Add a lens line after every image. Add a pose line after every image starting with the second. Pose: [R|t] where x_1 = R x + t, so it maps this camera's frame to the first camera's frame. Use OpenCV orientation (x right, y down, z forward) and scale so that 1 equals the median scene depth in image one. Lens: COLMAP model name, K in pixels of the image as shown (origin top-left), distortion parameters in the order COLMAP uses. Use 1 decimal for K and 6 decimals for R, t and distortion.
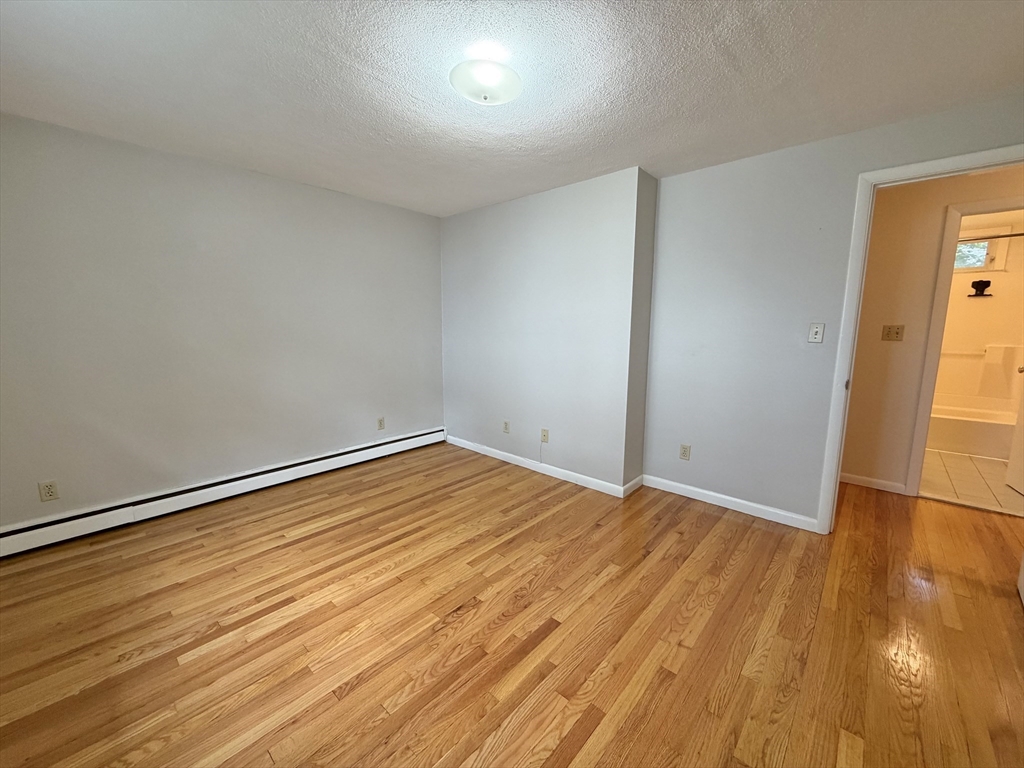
lens RADIAL K [[408.0, 0, 510.4], [0, 408.0, 384.3], [0, 0, 1]] dist [-0.000250, -0.000283]
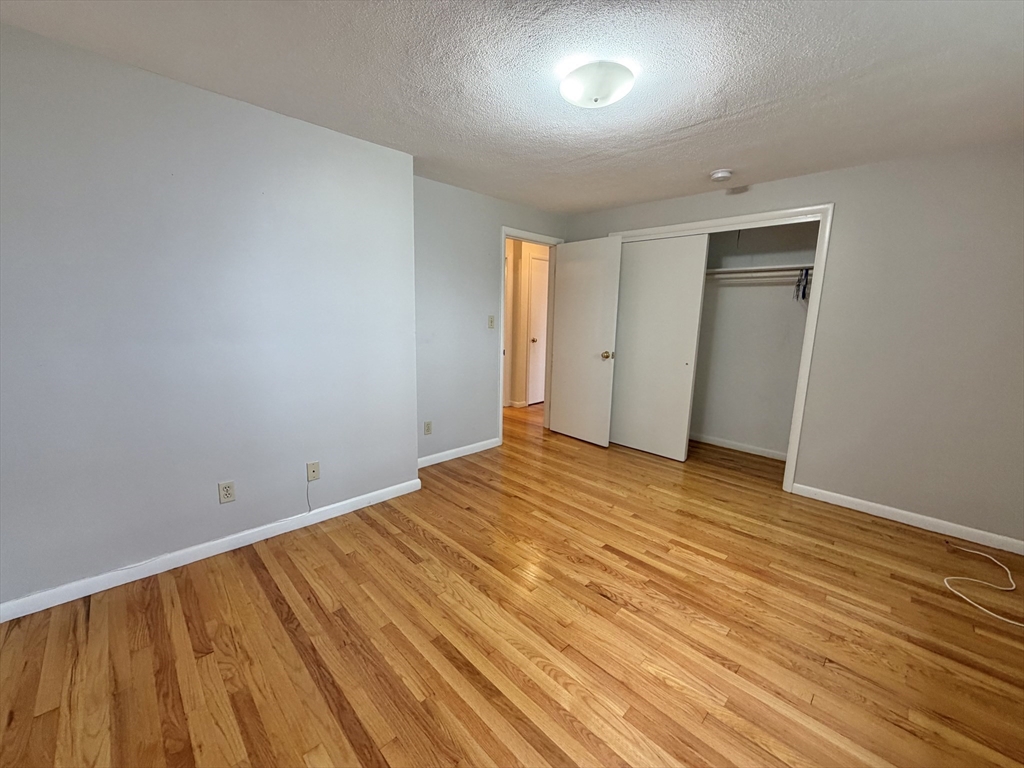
lens RADIAL K [[408.0, 0, 510.3], [0, 408.0, 382.9], [0, 0, 1]] dist [-0.000250, -0.000283]
pose [[0.057604, -0.174197, 0.983024, -0.813483], [0.125025, 0.978166, 0.166010, -0.144037], [-0.990480, 0.113340, 0.078126, 0.828567]]
